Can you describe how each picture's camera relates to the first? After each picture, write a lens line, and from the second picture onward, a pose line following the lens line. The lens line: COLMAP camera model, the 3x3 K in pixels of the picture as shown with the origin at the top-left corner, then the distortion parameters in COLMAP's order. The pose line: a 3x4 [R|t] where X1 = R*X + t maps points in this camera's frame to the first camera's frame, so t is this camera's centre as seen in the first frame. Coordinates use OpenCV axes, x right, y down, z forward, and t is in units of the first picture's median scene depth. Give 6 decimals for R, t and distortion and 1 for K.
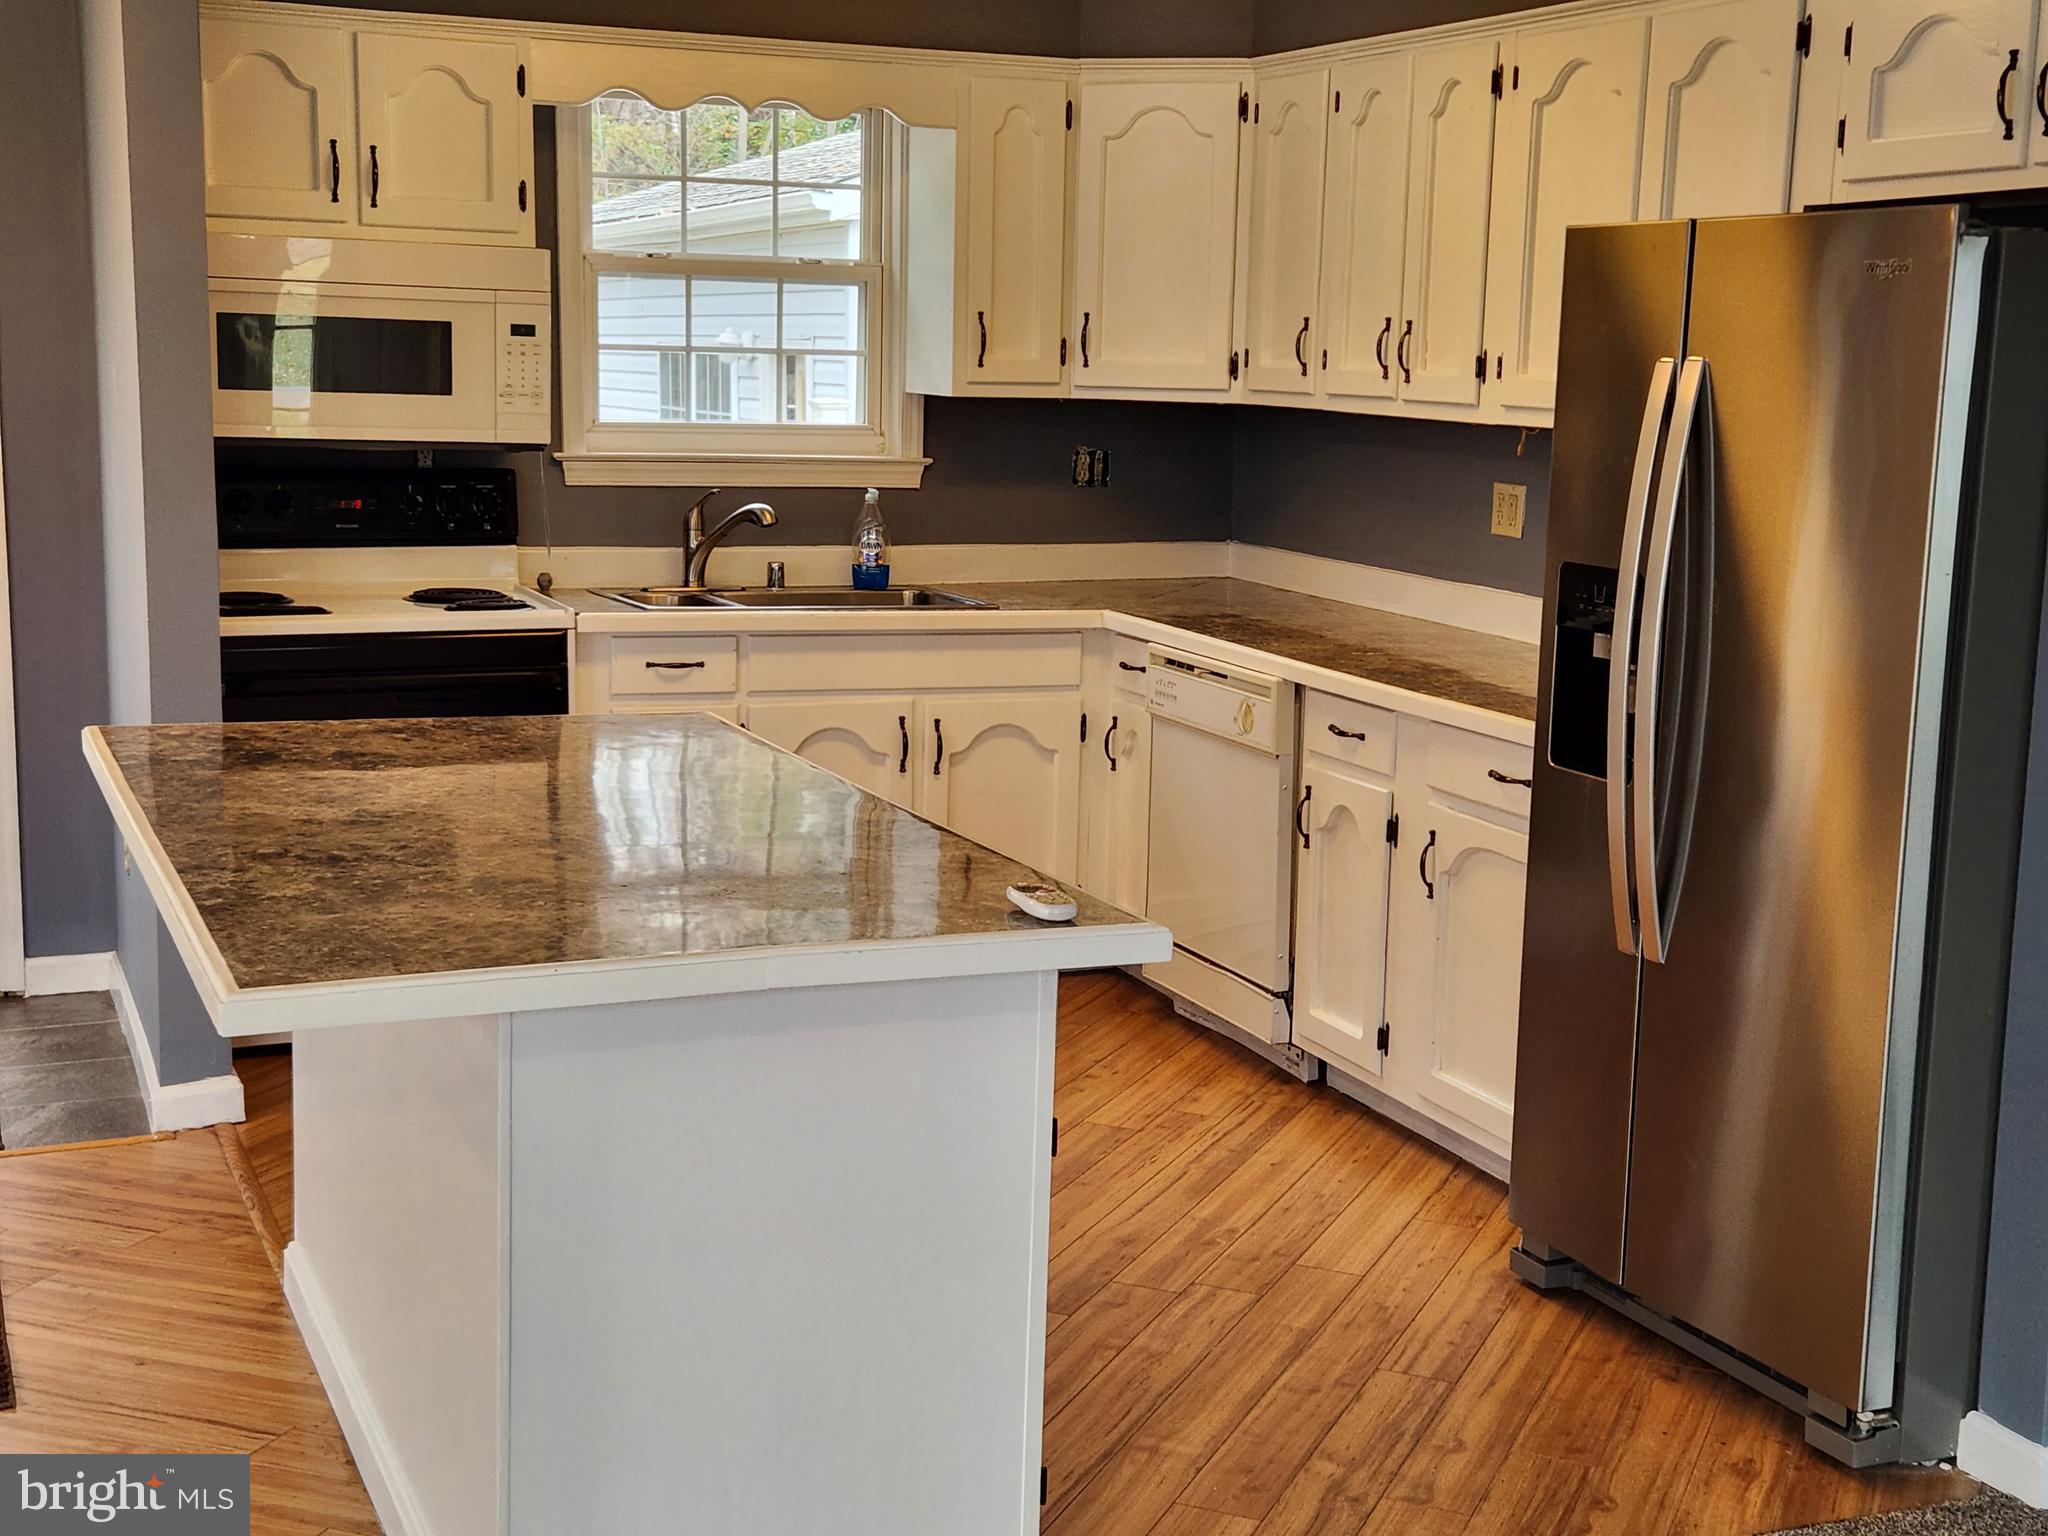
lens RADIAL K [[2640.6, 0, 1021.4], [0, 2640.6, 775.3], [0, 0, 1]] dist [0.087008, 0.000000]
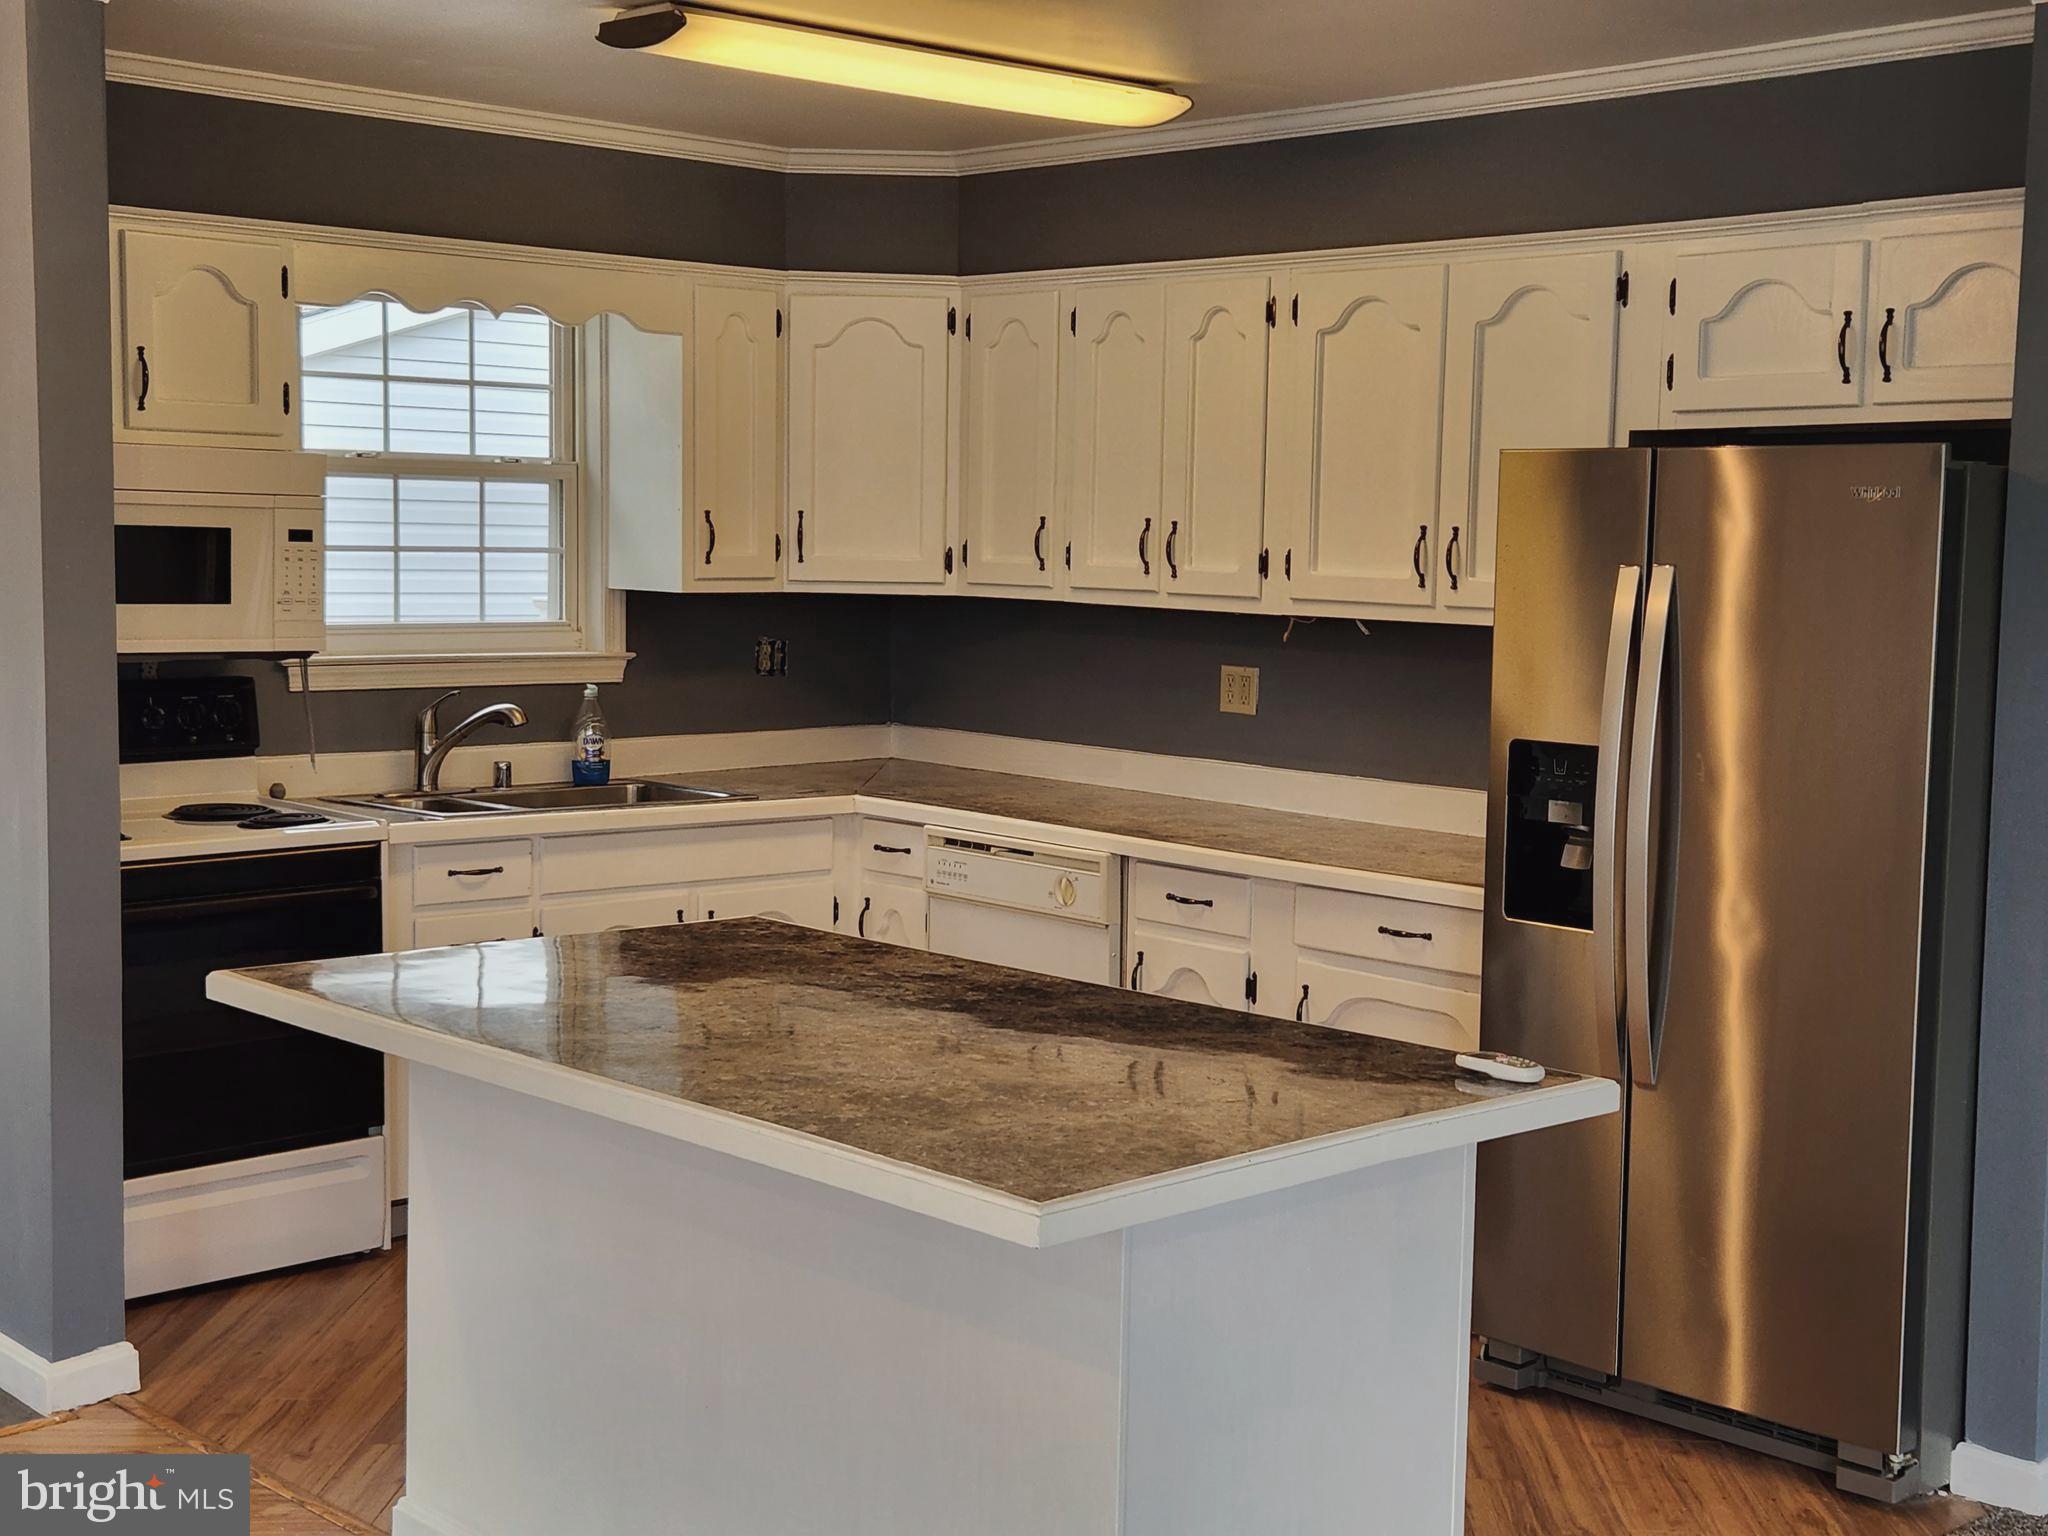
lens RADIAL K [[2640.6, 0, 1027.4], [0, 2640.6, 773.9], [0, 0, 1]] dist [0.087008, 0.000000]
pose [[0.936897, -0.041124, 0.347179, -0.278260], [0.062142, 0.996833, -0.049619, -0.016177], [-0.344039, 0.068062, 0.936485, 0.005915]]
